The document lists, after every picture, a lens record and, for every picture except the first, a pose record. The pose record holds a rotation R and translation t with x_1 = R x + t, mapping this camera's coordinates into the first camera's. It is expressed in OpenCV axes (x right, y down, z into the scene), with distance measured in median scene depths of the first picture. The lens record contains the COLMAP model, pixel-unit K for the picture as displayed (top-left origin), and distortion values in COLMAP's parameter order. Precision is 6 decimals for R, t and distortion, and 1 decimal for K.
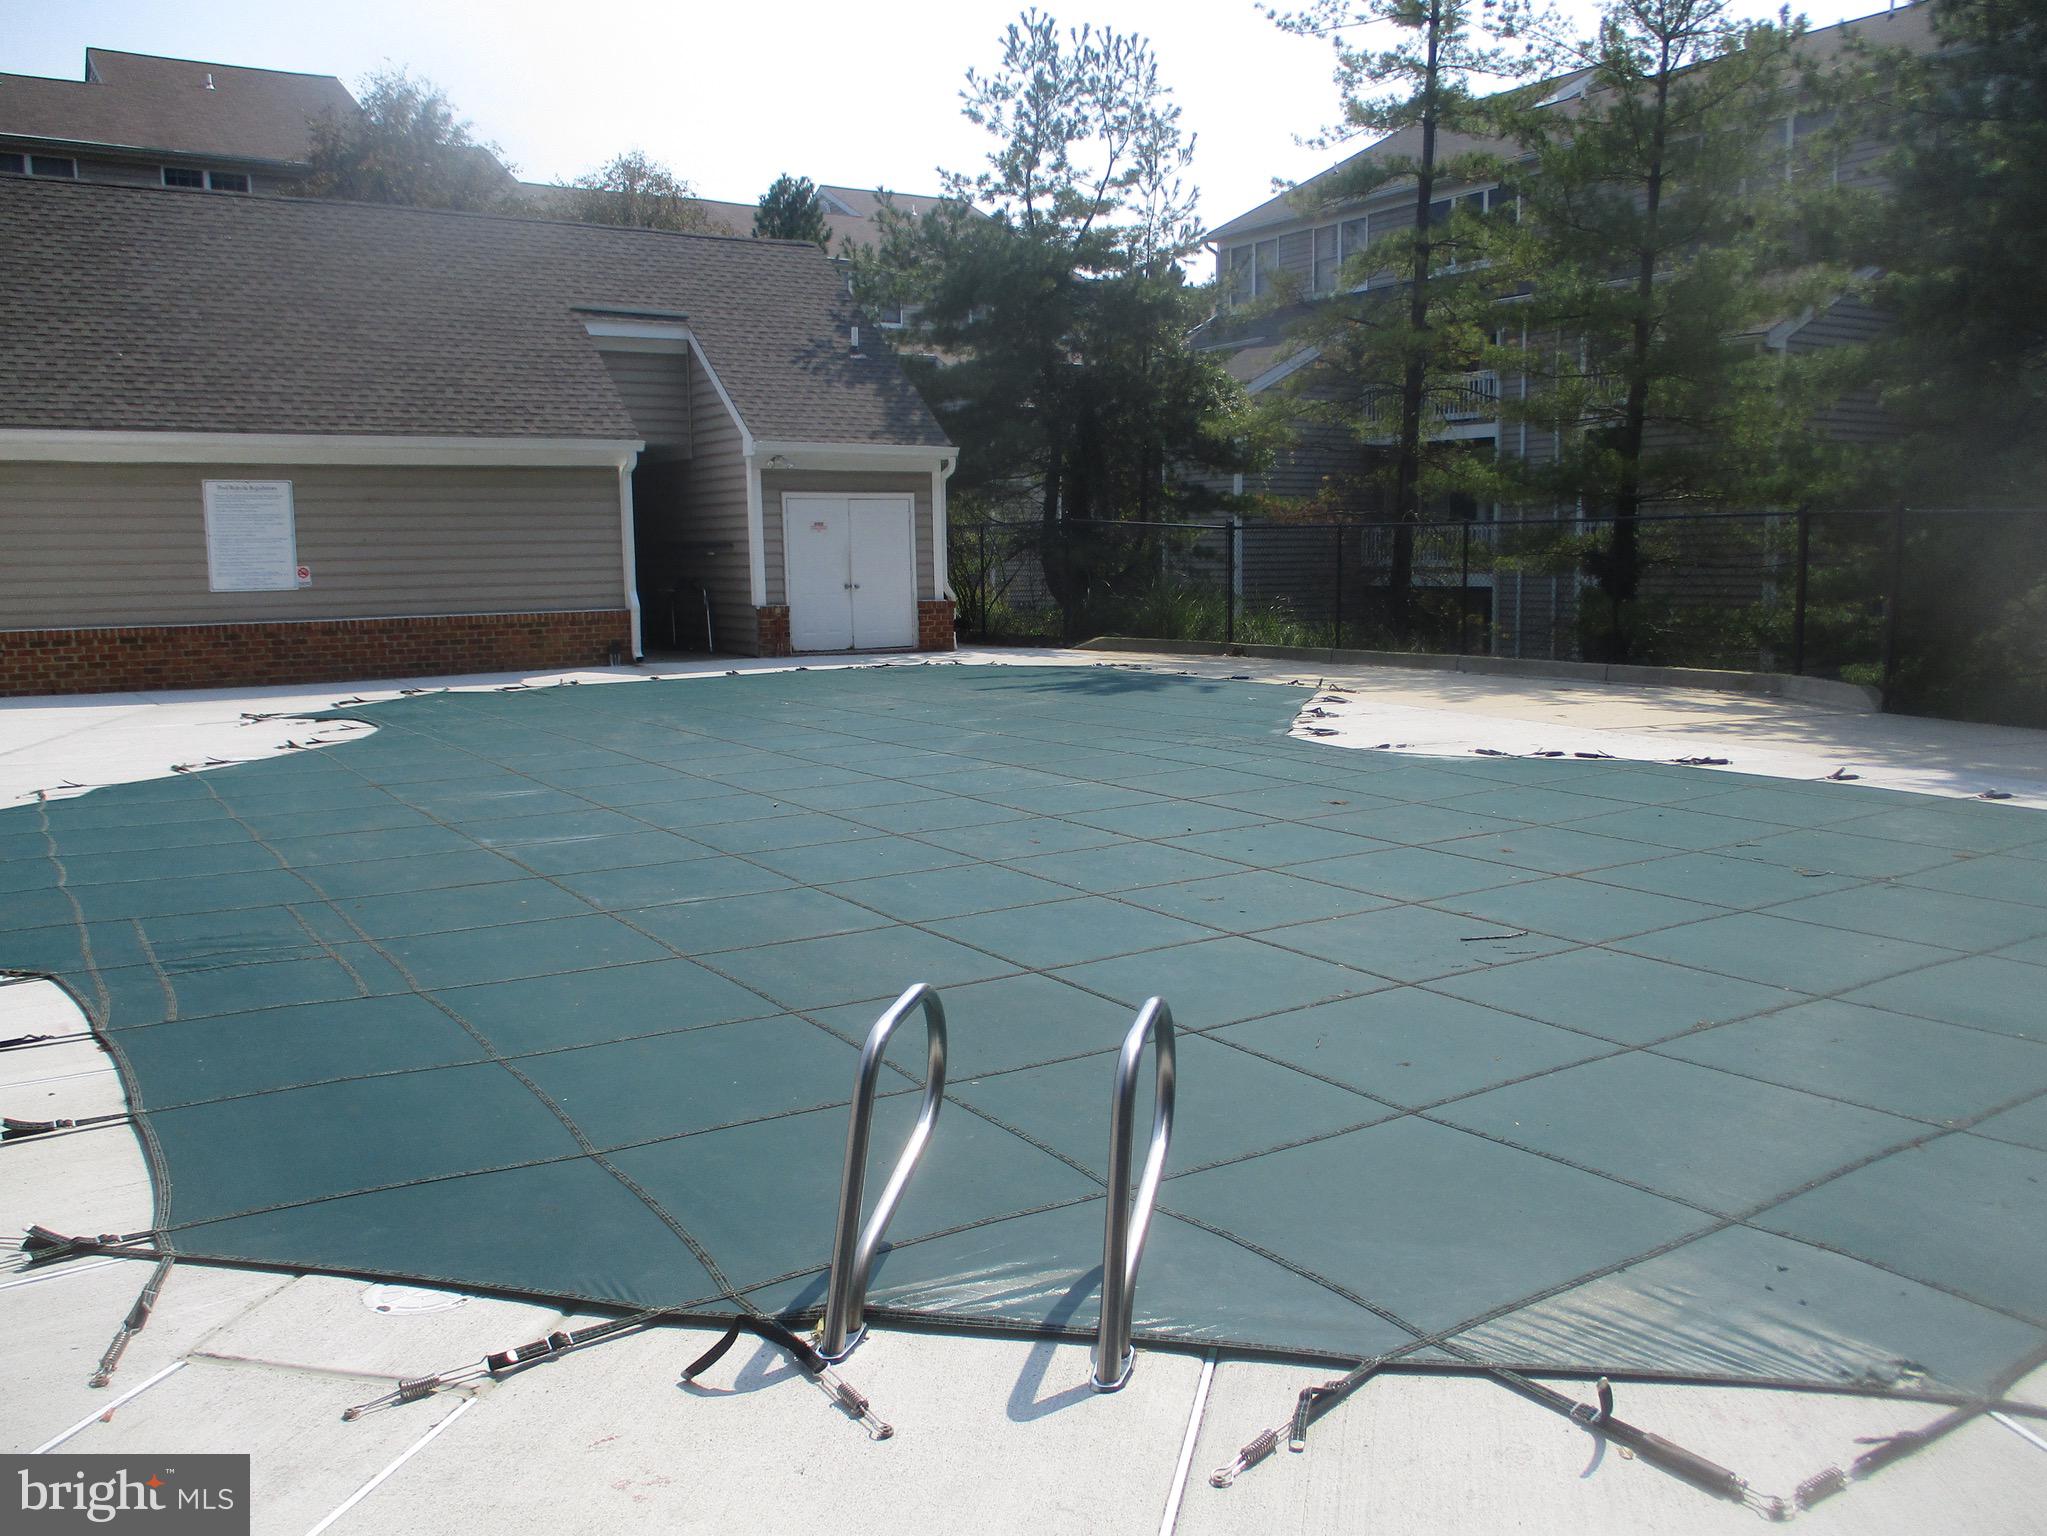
lens RADIAL K [[1693.9, 0, 1023.5], [0, 1693.9, 768.0], [0, 0, 1]] dist [-0.024434, 0.014040]
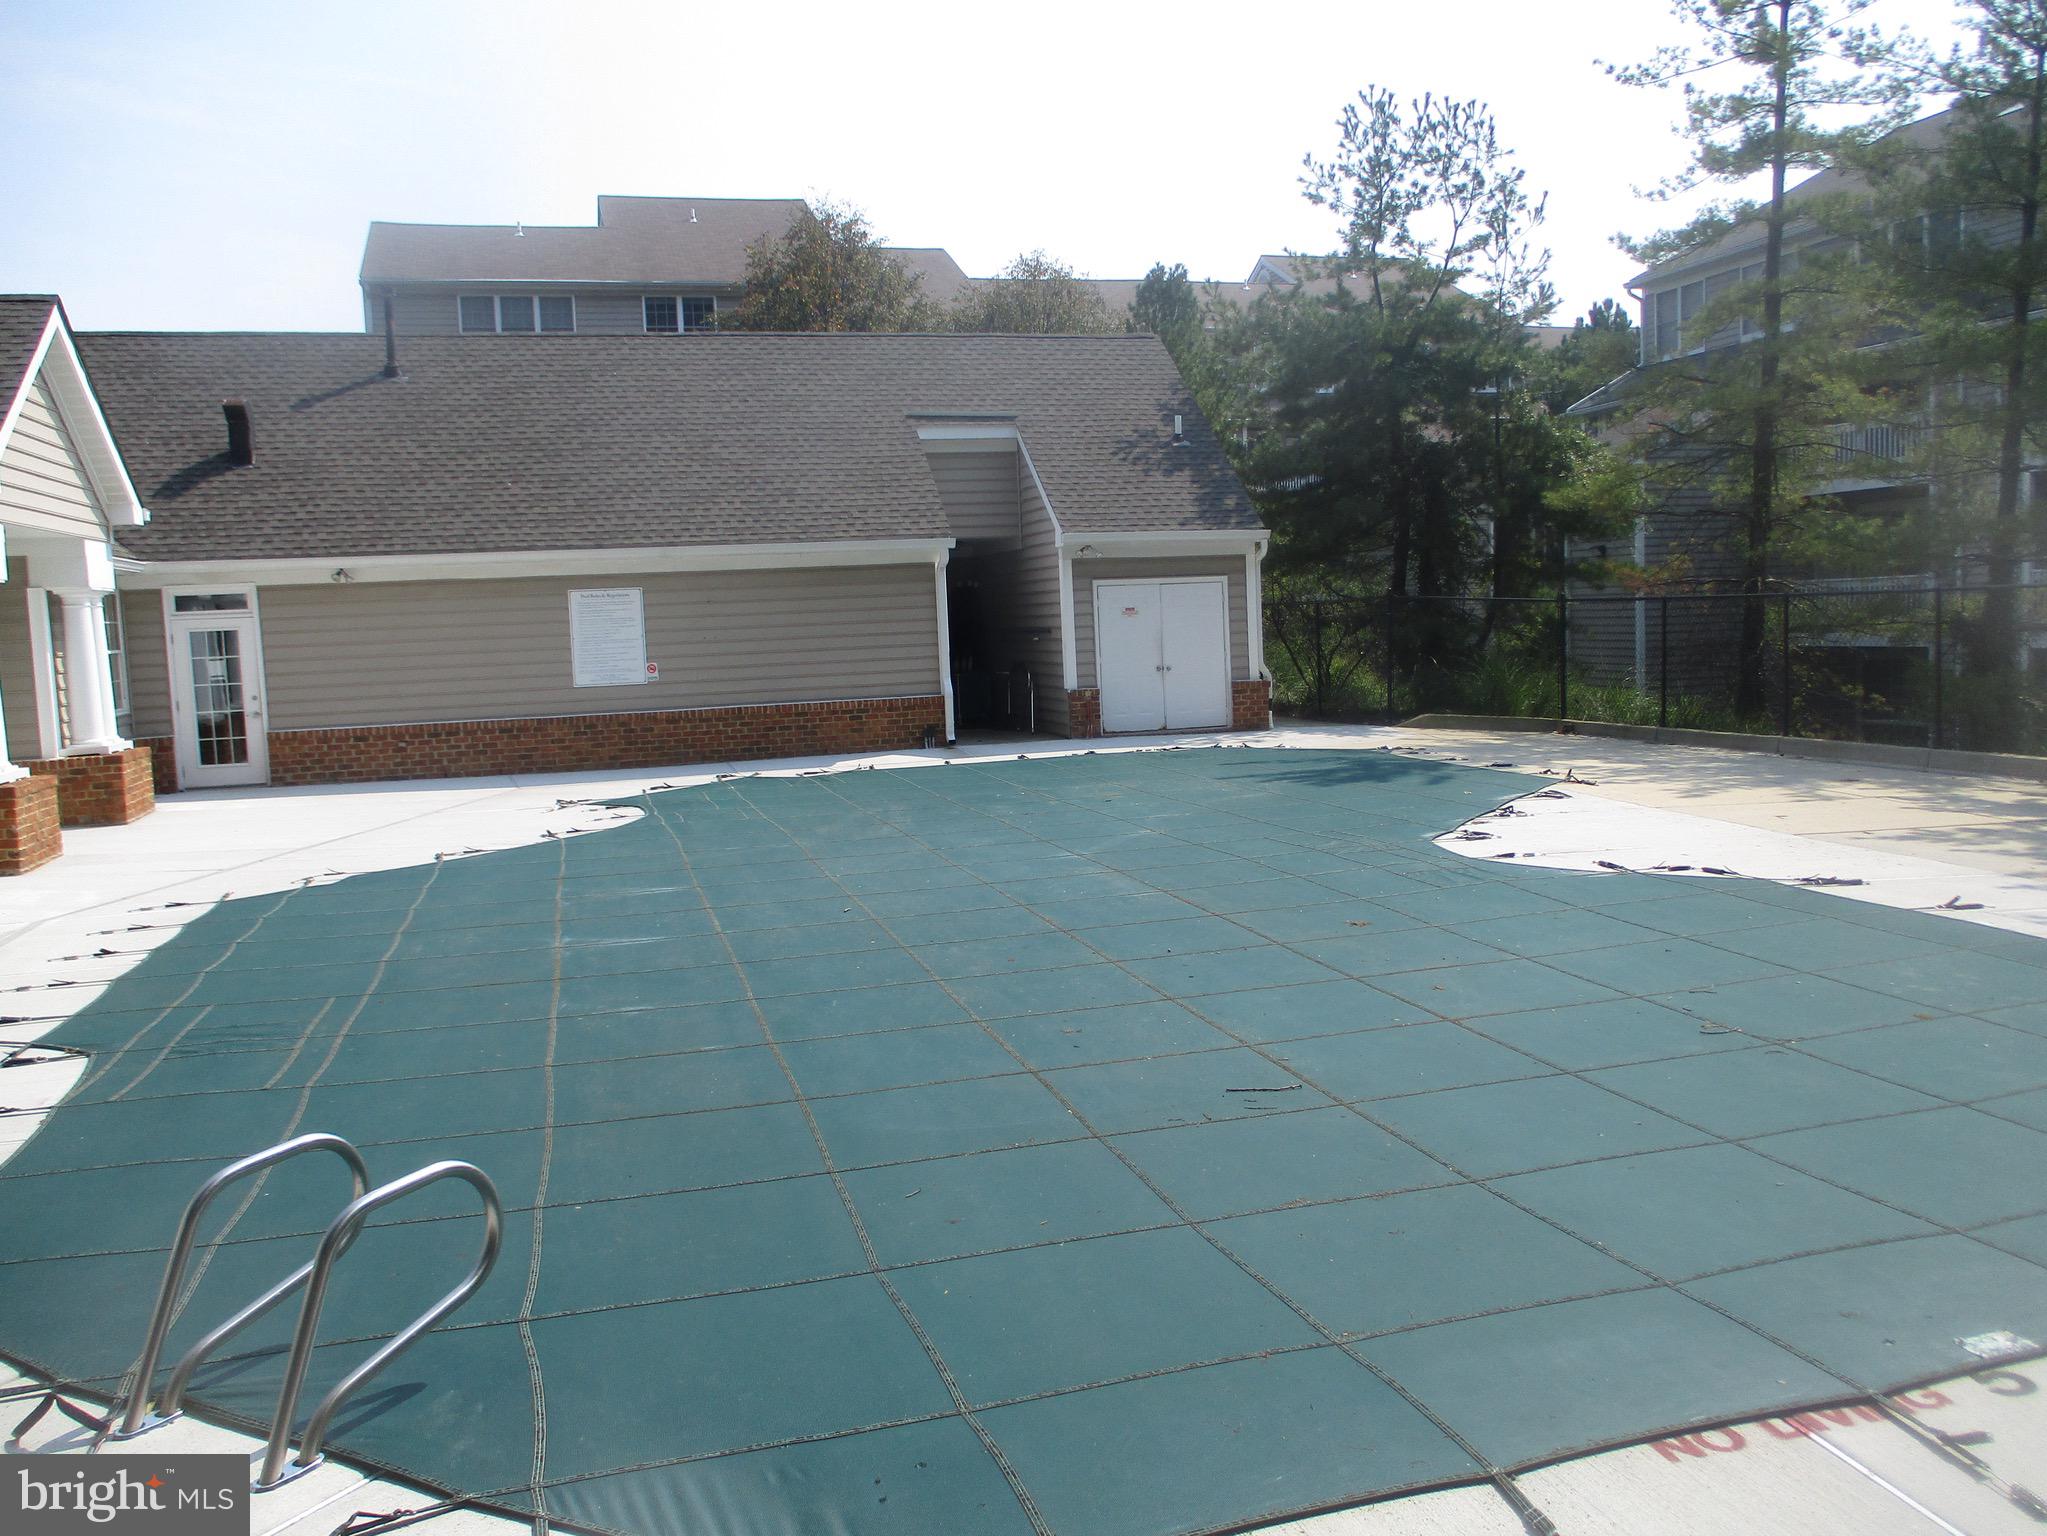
lens RADIAL K [[1688.3, 0, 1040.1], [0, 1688.3, 771.3], [0, 0, 1]] dist [-0.028581, 0.003434]
pose [[0.956998, 0.003136, -0.290076, 0.127213], [-0.011153, 0.999600, -0.025990, -0.017689], [0.289879, 0.028108, 0.956650, -0.001173]]
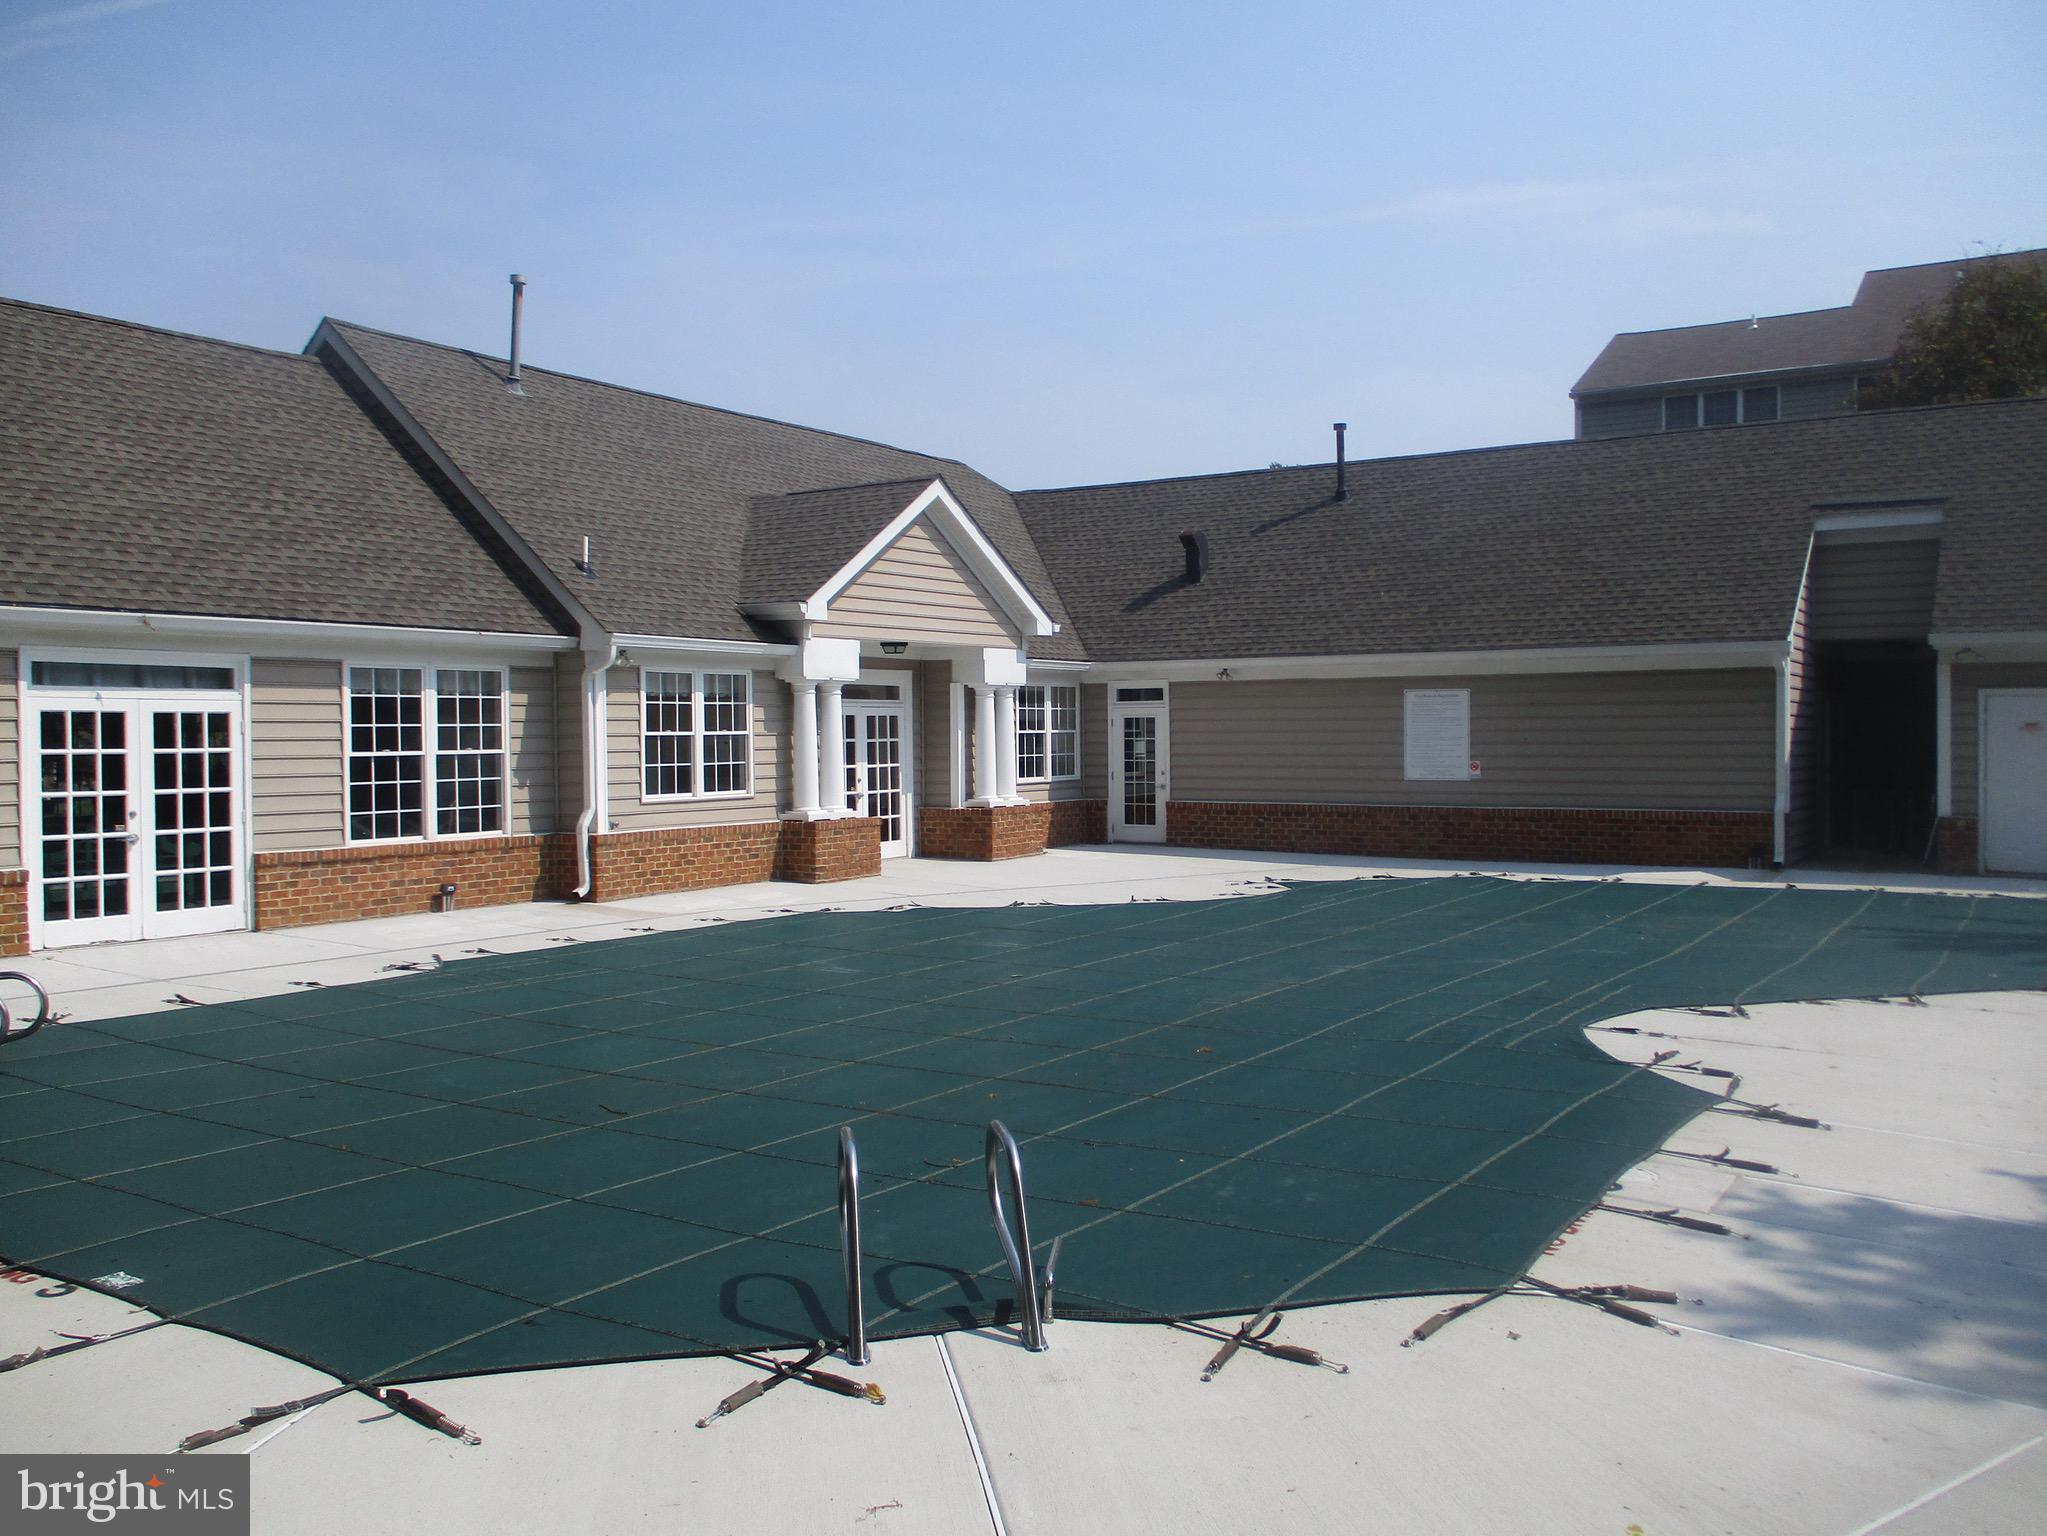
lens RADIAL K [[1688.3, 0, 1040.1], [0, 1688.3, 771.3], [0, 0, 1]] dist [-0.028581, 0.003434]
pose [[0.414472, 0.033266, -0.909454, 0.442294], [-0.116637, 0.993032, -0.016833, -0.048858], [0.902557, 0.113052, 0.415464, 0.203479]]
